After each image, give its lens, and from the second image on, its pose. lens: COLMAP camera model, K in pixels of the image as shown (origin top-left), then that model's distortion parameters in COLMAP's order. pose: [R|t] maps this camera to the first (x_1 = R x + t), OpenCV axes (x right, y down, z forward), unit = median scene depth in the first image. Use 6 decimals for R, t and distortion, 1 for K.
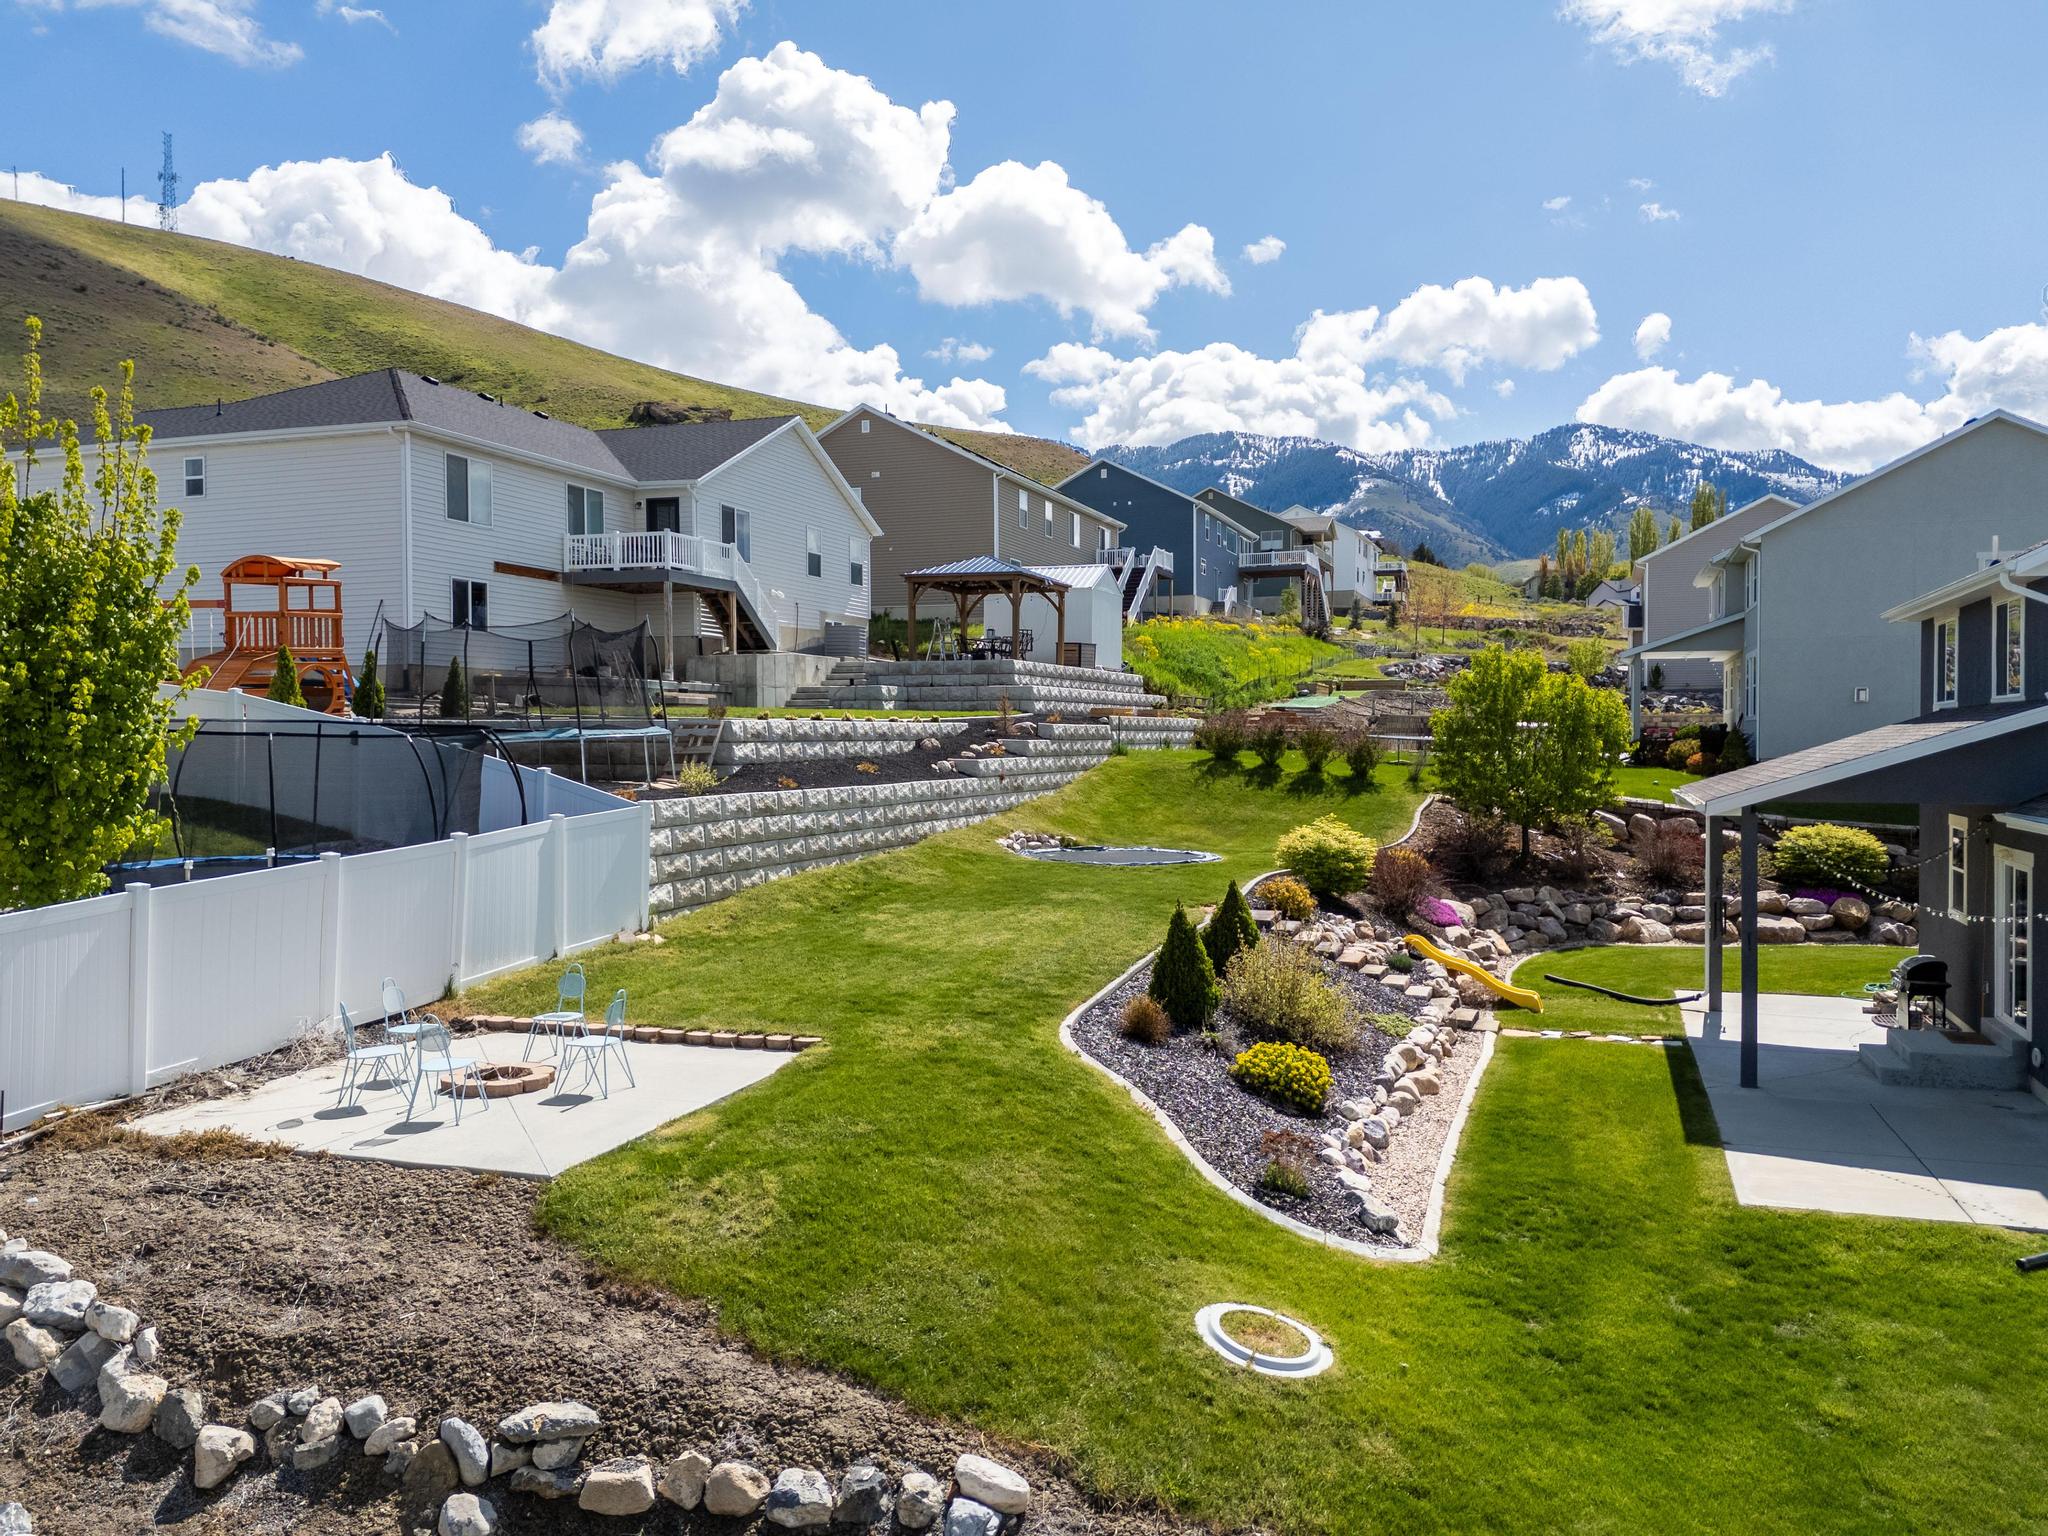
lens RADIAL K [[1505.3, 0, 1017.7], [0, 1505.3, 761.8], [0, 0, 1]] dist [0.088865, -0.091576]
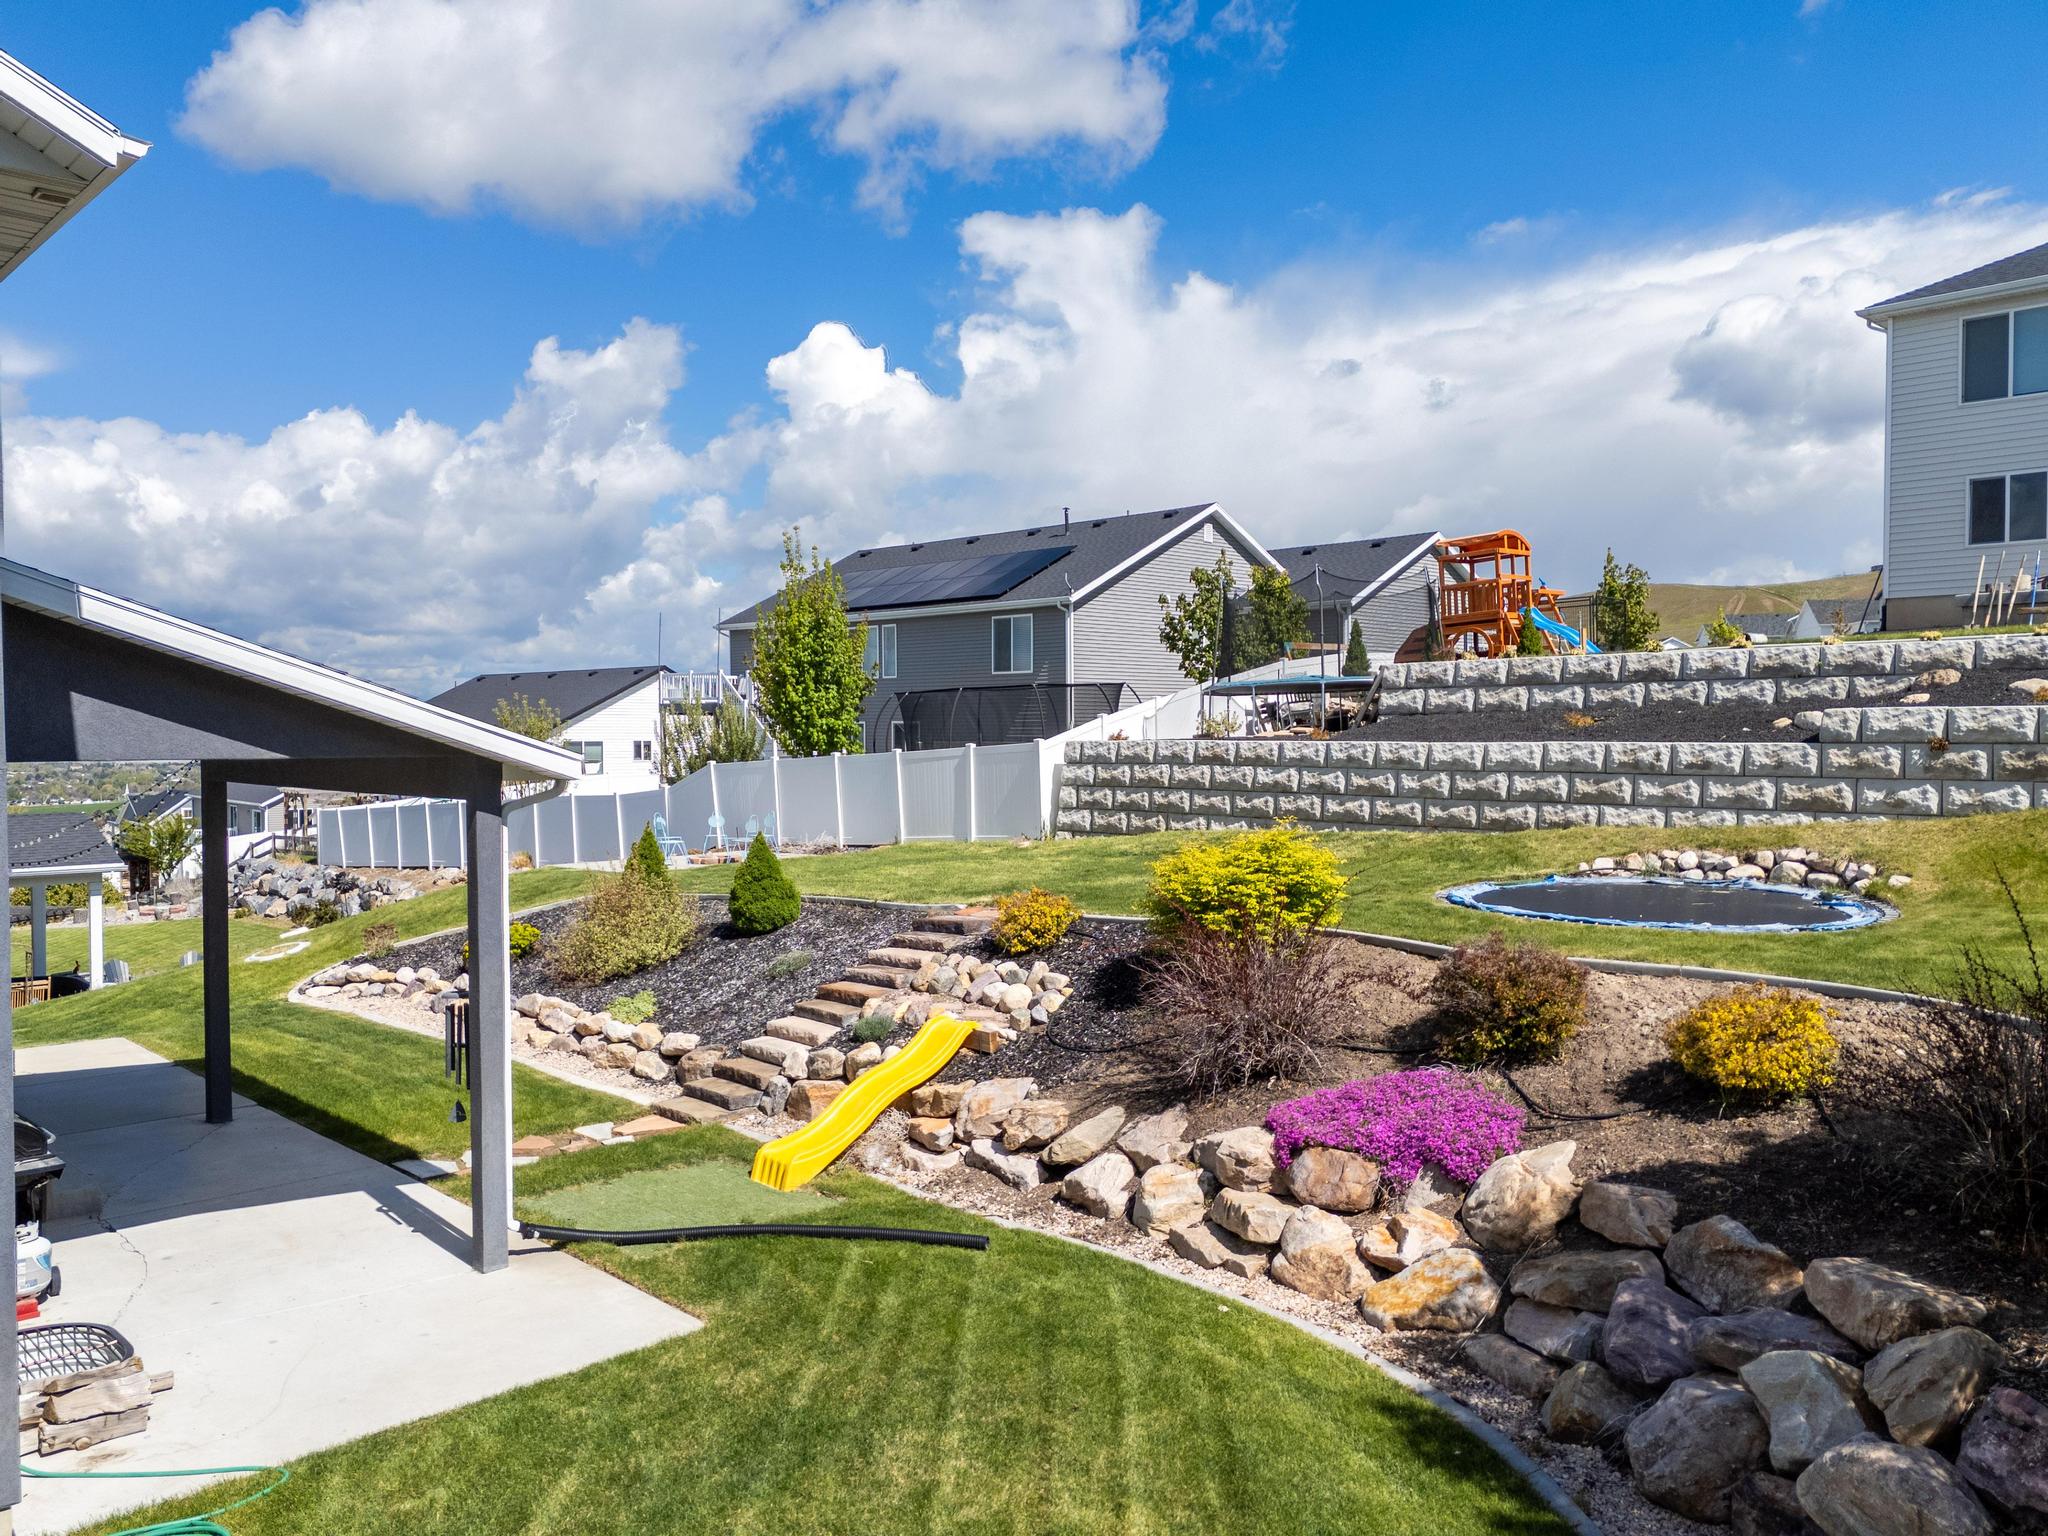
lens RADIAL K [[1505.3, 0, 1017.7], [0, 1505.3, 761.8], [0, 0, 1]] dist [0.088865, -0.091576]
pose [[-0.417748, 0.027880, -0.908135, 0.862322], [-0.007570, 0.999388, 0.034163, 0.000497], [0.908532, 0.021146, -0.417281, 1.406116]]
